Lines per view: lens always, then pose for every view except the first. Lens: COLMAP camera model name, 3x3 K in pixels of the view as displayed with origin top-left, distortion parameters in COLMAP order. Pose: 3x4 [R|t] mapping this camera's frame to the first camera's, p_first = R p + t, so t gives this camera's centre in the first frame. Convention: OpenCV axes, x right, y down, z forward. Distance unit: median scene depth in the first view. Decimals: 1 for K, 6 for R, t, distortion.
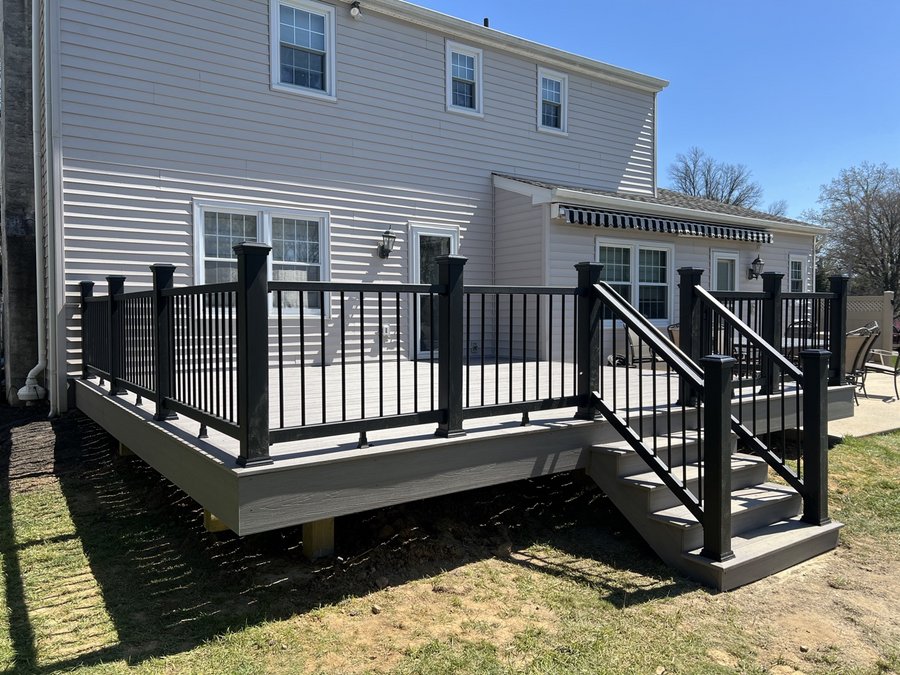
lens RADIAL K [[682.9, 0, 450.0], [0, 682.9, 337.5], [0, 0, 1]] dist [-0.002219, 0.001151]
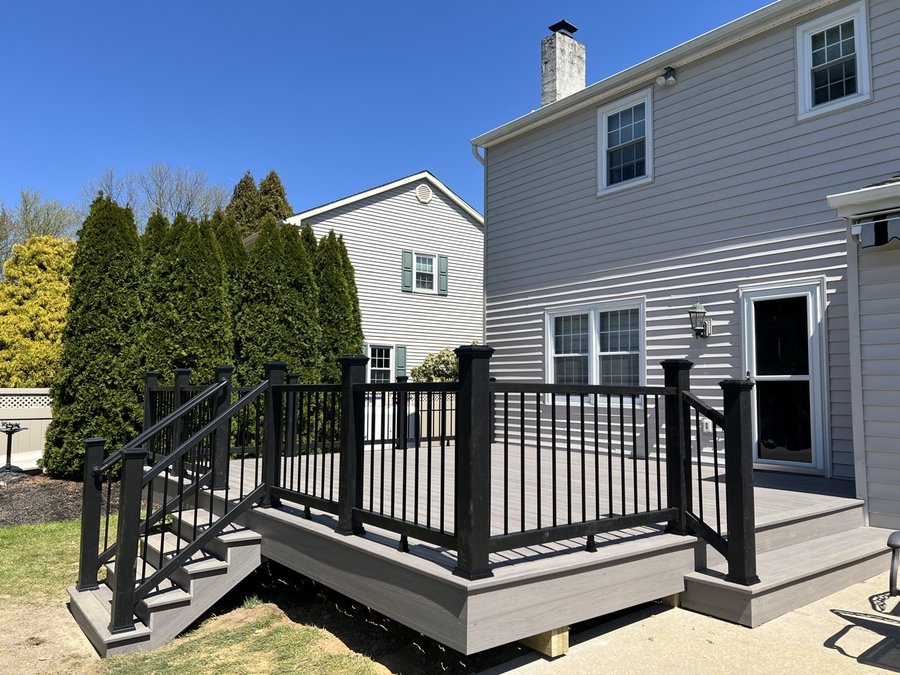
lens RADIAL K [[682.9, 0, 450.0], [0, 682.9, 337.5], [0, 0, 1]] dist [-0.002219, 0.001151]
pose [[0.035114, -0.072891, -0.996722, 0.769839], [-0.030169, 0.996805, -0.073960, -0.046695], [0.998928, 0.032667, 0.032803, 0.696032]]
